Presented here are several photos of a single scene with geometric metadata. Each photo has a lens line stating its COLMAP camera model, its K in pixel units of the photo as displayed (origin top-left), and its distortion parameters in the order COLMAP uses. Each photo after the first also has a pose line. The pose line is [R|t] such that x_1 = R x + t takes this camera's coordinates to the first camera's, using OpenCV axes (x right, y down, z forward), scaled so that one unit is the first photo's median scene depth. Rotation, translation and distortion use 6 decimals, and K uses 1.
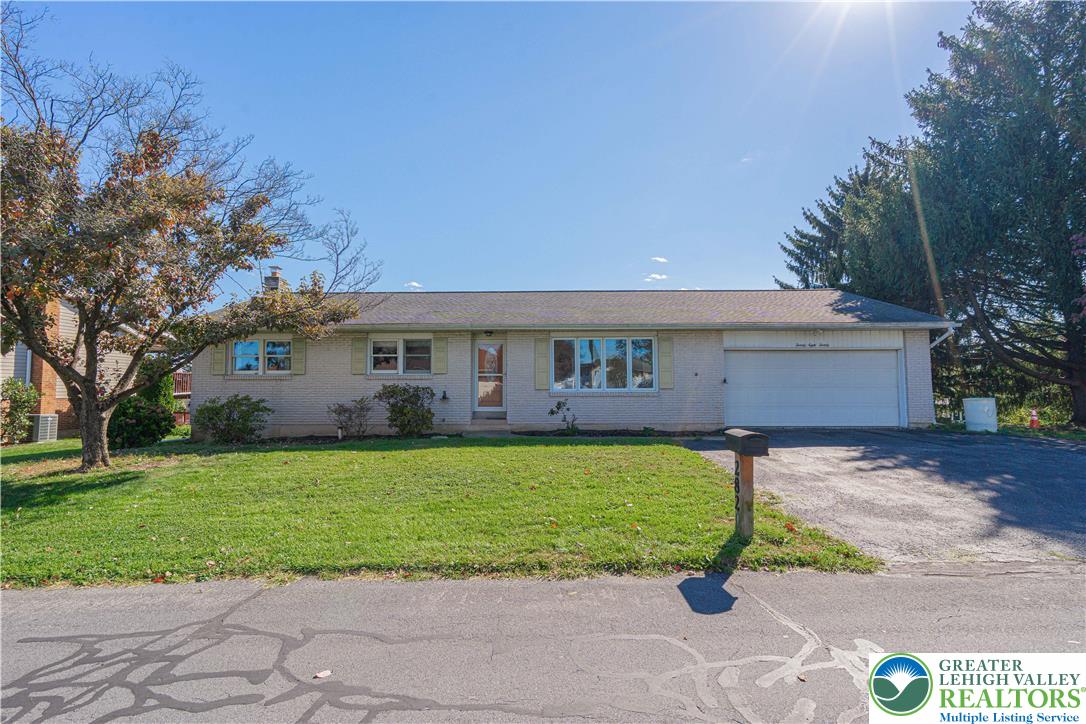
lens RADIAL K [[496.3, 0, 538.2], [0, 496.3, 362.0], [0, 0, 1]] dist [-0.001417, 0.001206]
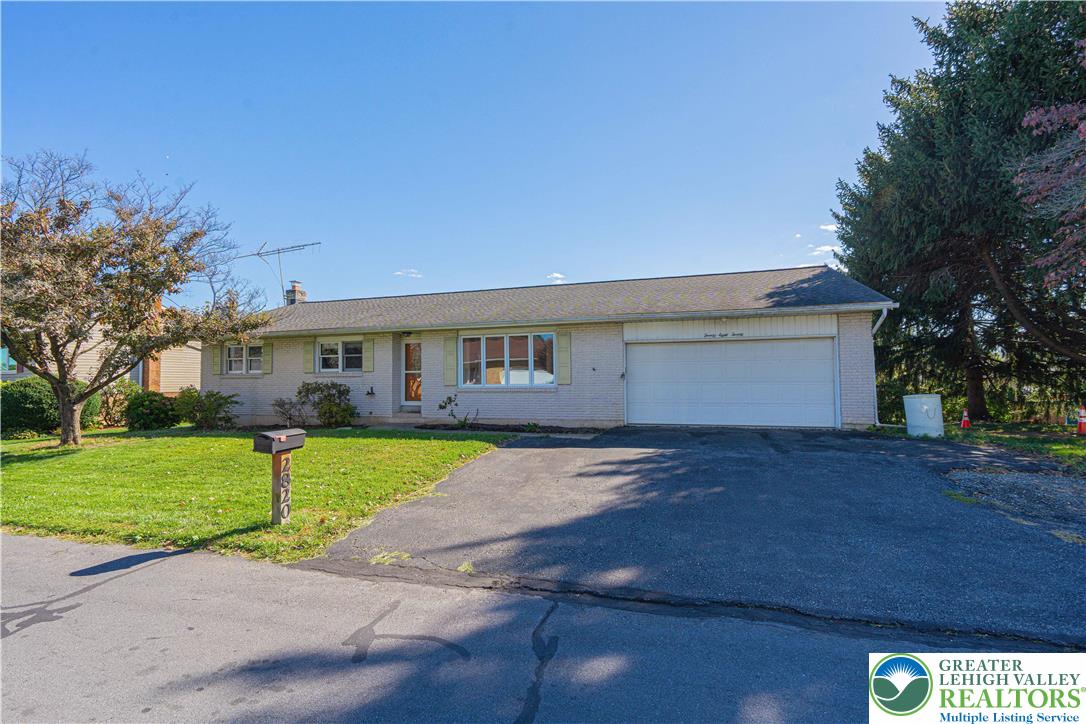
lens RADIAL K [[496.3, 0, 531.0], [0, 496.3, 365.8], [0, 0, 1]] dist [-0.001417, 0.001206]
pose [[0.956243, -0.014941, -0.292193, 0.481235], [0.022781, 0.999465, 0.023447, -0.007406], [0.291687, -0.029077, 0.956072, 0.039008]]
